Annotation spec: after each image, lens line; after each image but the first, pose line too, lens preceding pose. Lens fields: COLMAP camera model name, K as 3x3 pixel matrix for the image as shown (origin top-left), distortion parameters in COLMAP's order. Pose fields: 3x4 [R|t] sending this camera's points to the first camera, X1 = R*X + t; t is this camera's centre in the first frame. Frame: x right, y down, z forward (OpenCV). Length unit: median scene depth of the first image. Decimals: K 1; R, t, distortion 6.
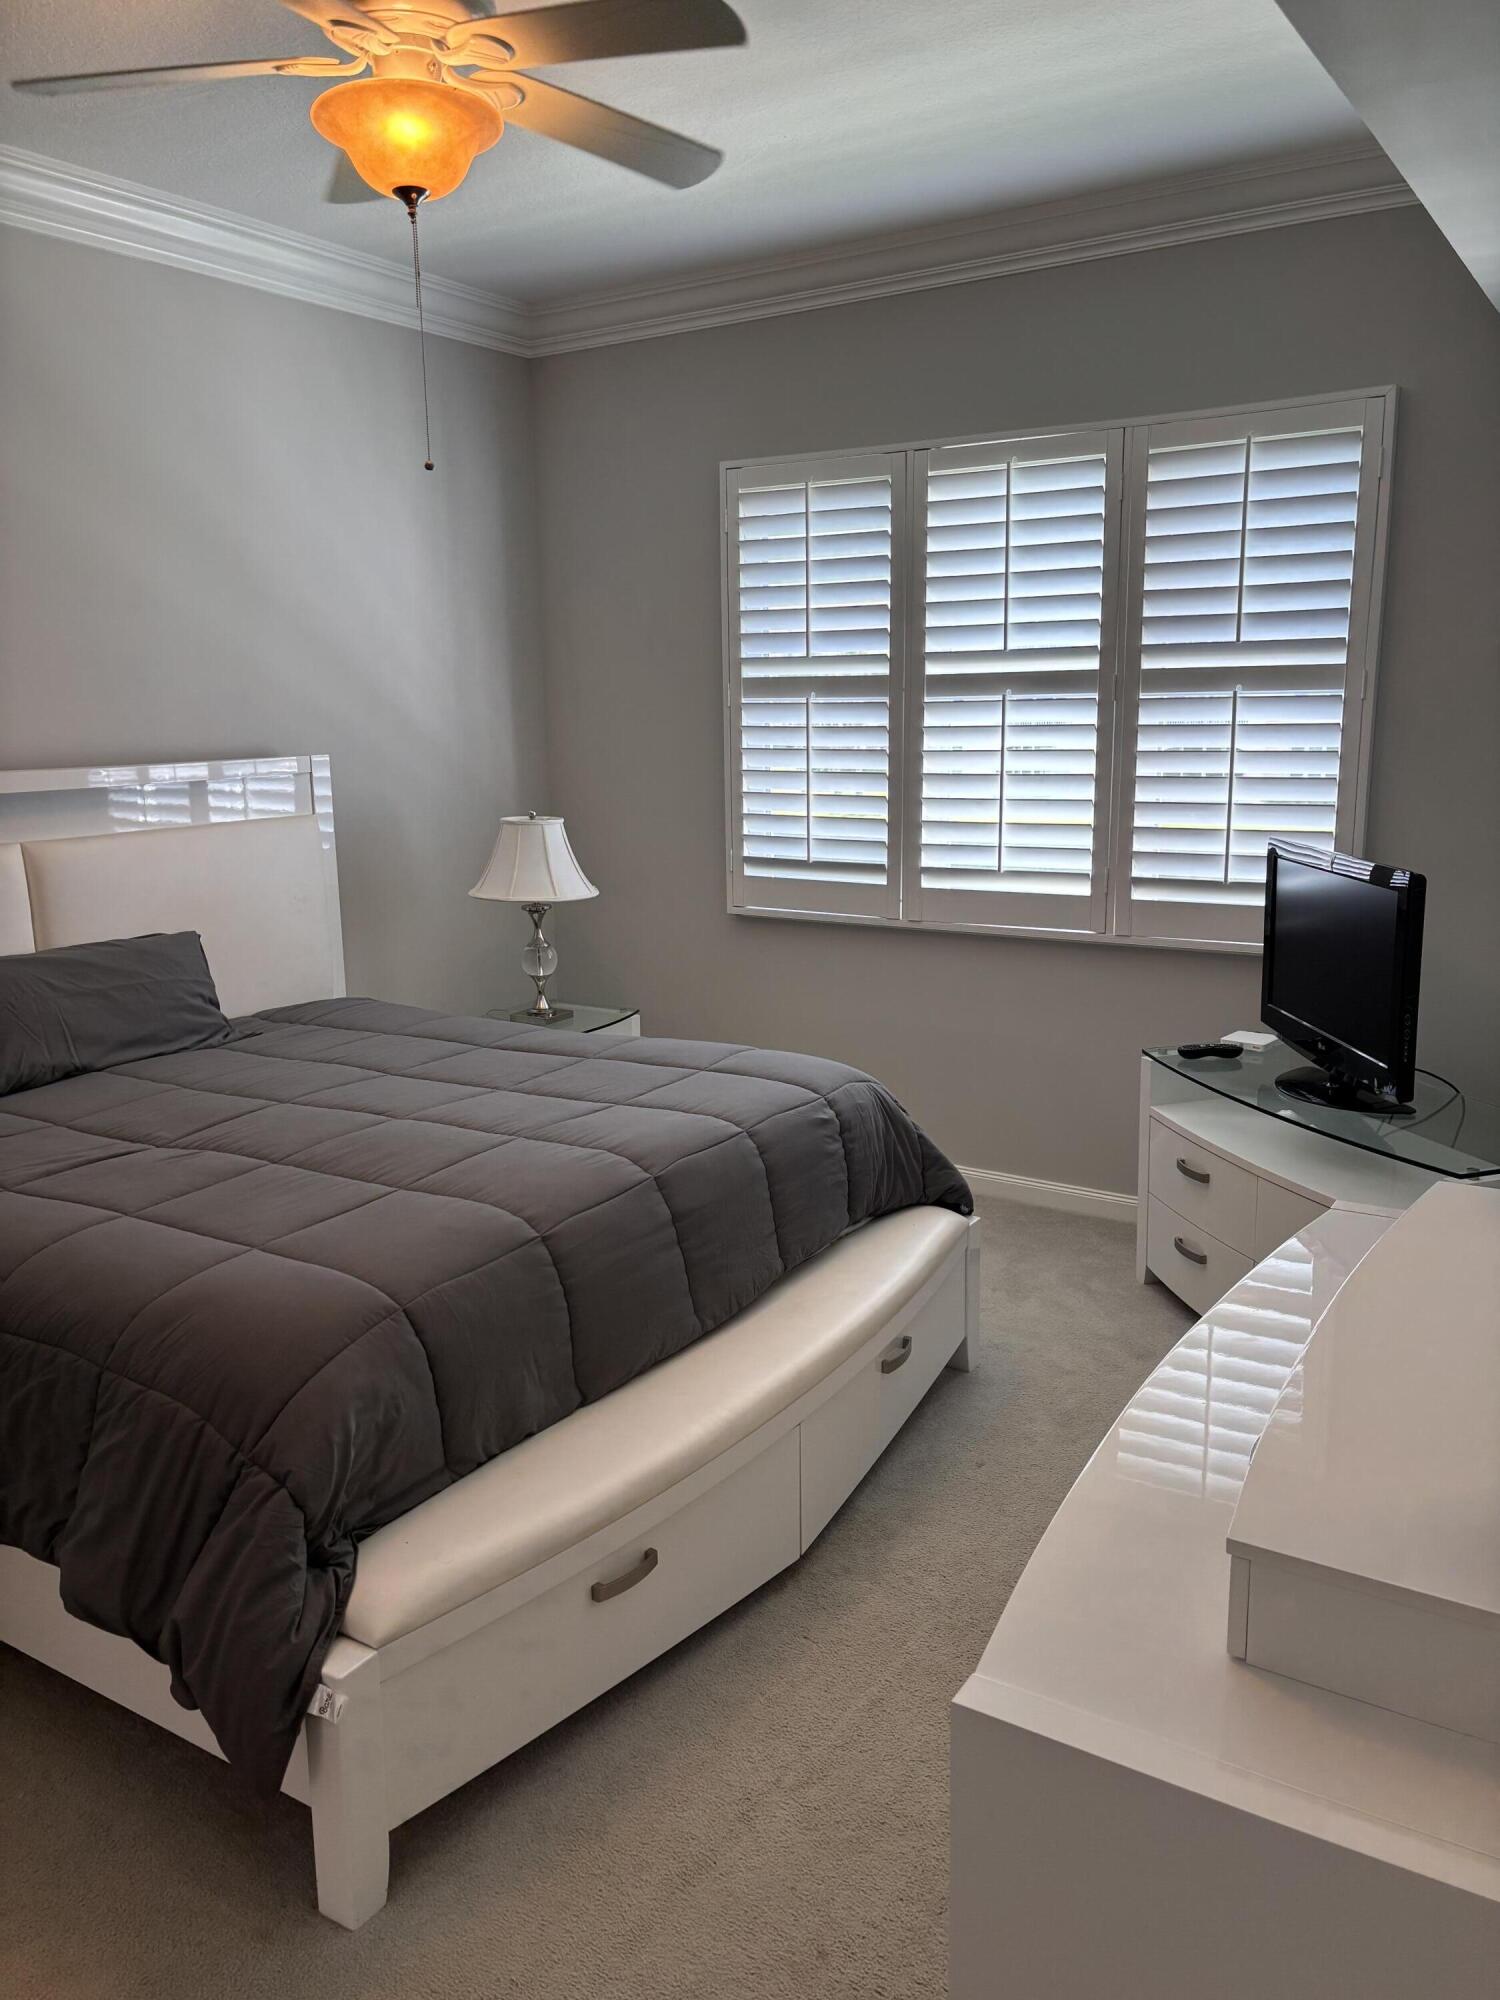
lens RADIAL K [[1516.8, 0, 742.6], [0, 1516.8, 1004.8], [0, 0, 1]] dist [0.043879, -0.044397]
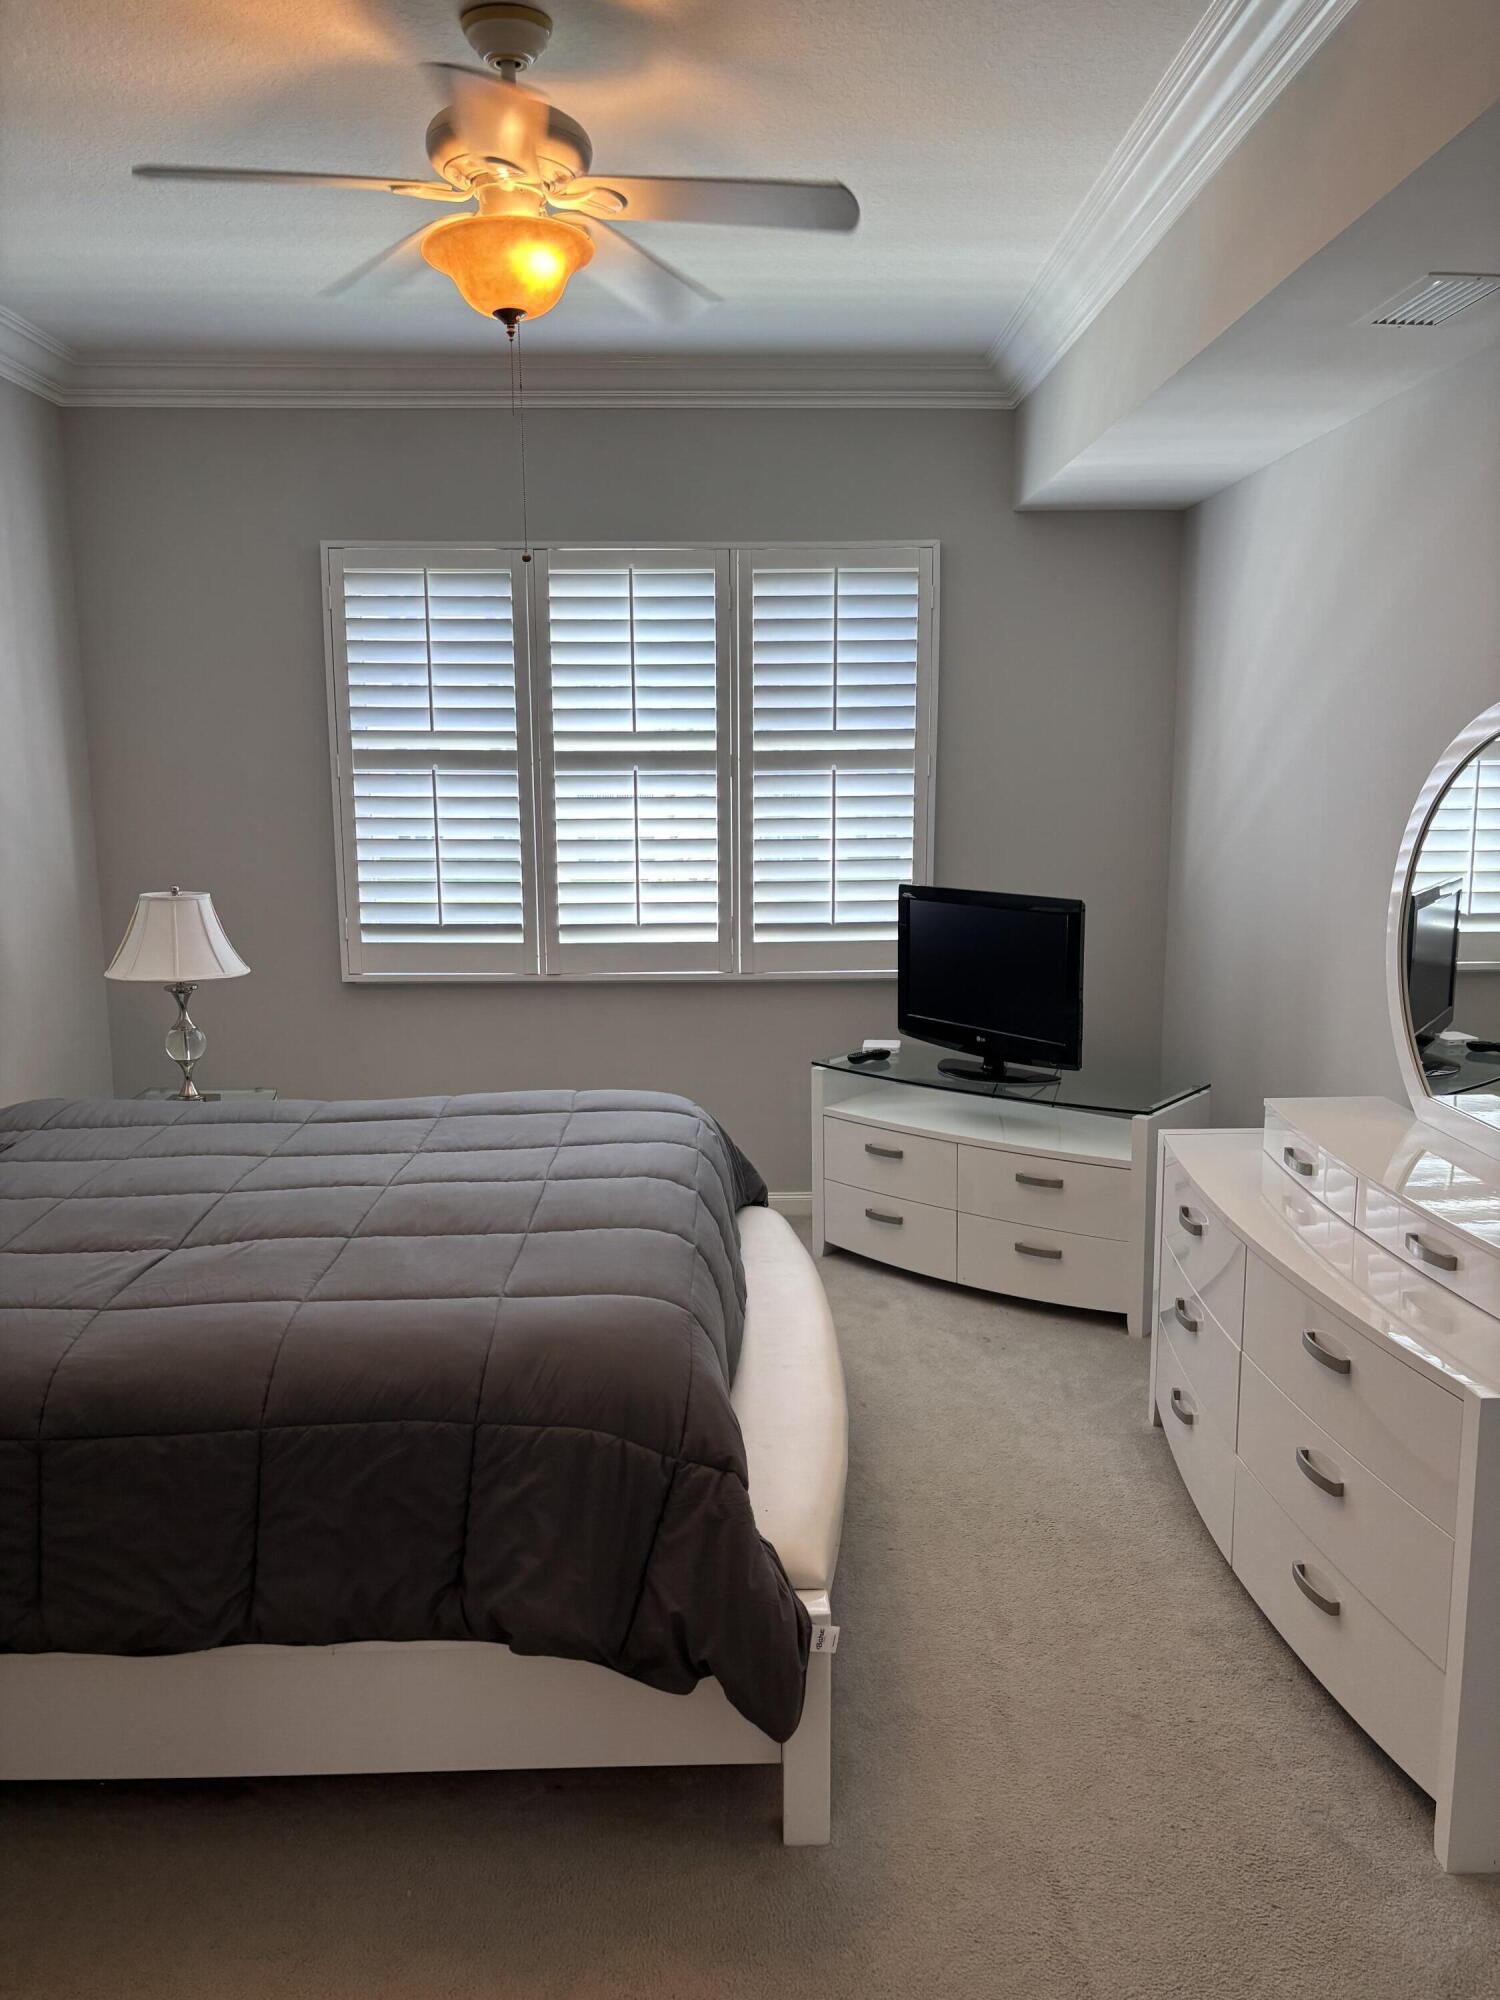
lens RADIAL K [[1516.8, 0, 719.1], [0, 1516.8, 1021.6], [0, 0, 1]] dist [0.043879, -0.044397]
pose [[0.829287, -0.082919, 0.552637, -0.410425], [0.103840, 0.994572, -0.006594, -0.001939], [-0.549091, 0.062854, 0.833396, 0.026932]]
